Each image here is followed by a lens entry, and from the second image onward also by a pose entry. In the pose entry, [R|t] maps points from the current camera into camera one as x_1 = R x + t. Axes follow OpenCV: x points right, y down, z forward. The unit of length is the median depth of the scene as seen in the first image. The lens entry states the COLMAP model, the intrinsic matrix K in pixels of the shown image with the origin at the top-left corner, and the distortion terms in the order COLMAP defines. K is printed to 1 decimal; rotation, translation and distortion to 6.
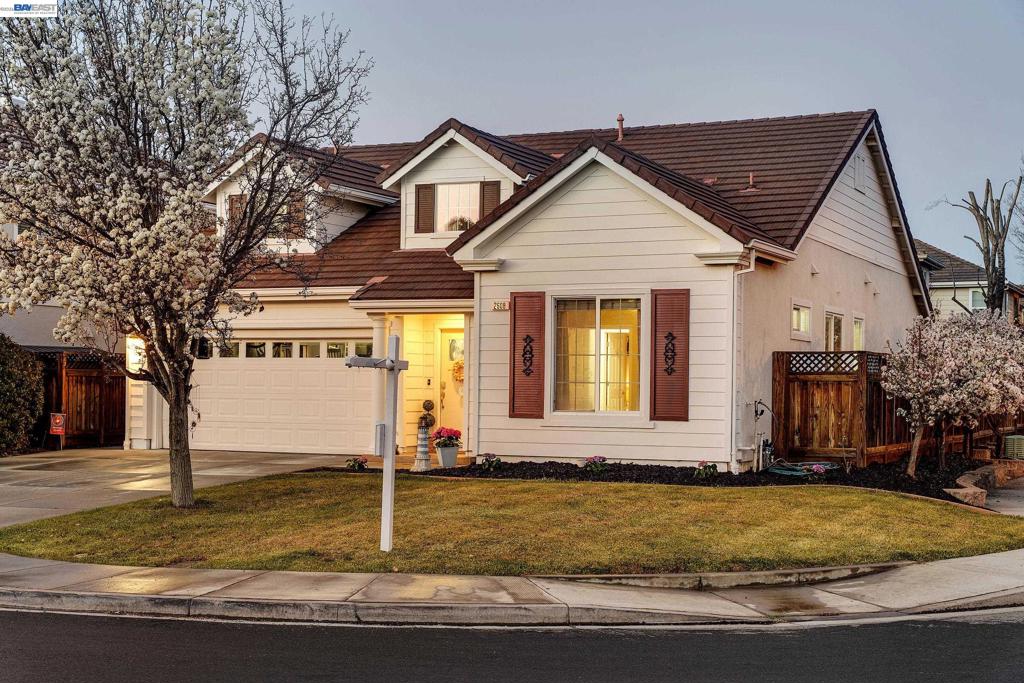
lens RADIAL K [[1512.5, 0, 512.0], [0, 1512.5, 341.5], [0, 0, 1]] dist [-0.020856, -0.007956]
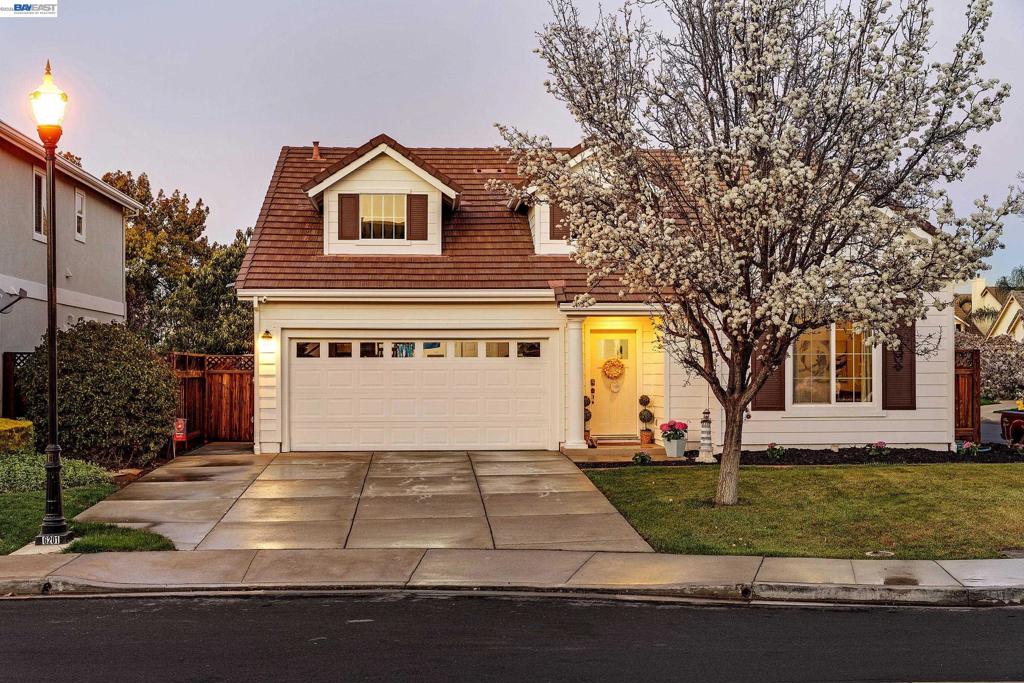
lens RADIAL K [[1285.2, 0, 512.0], [0, 1285.2, 341.5], [0, 0, 1]] dist [-0.024287, -0.003402]
pose [[0.890534, 0.002505, 0.454909, -0.516824], [-0.000943, 0.999993, -0.003660, 0.003244], [-0.454915, 0.002830, 0.890530, 0.213317]]
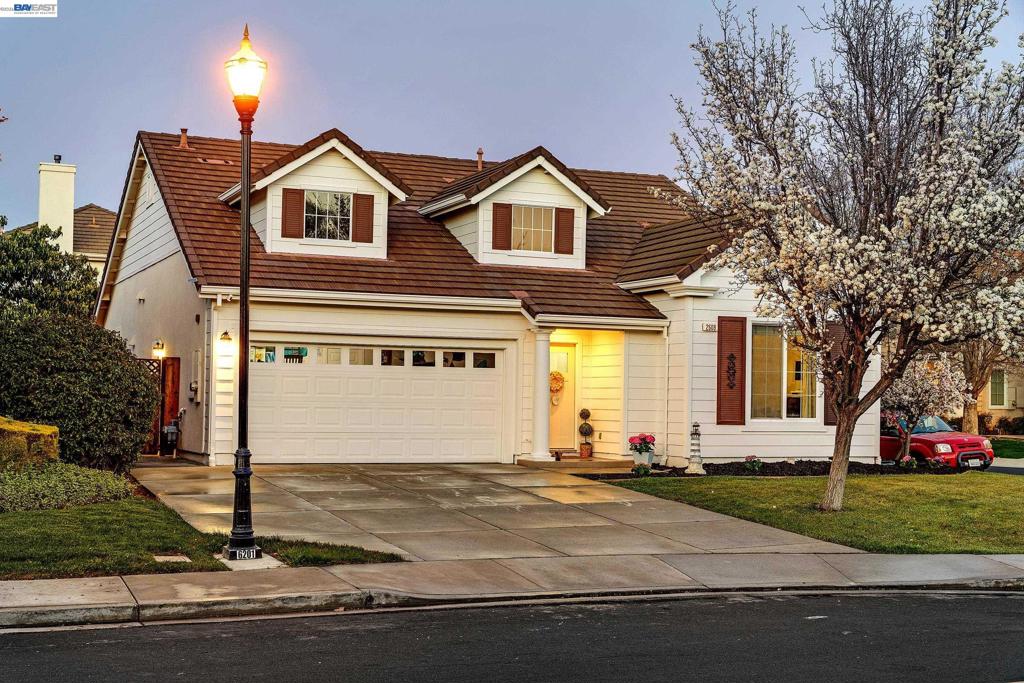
lens RADIAL K [[1403.8, 0, 513.3], [0, 1403.8, 302.6], [0, 0, 1]] dist [-0.119427, 0.011885]
pose [[0.693628, 0.050231, 0.718580, -0.777213], [-0.029963, 0.998714, -0.040891, 0.004905], [-0.719710, 0.006832, 0.694241, 0.326596]]
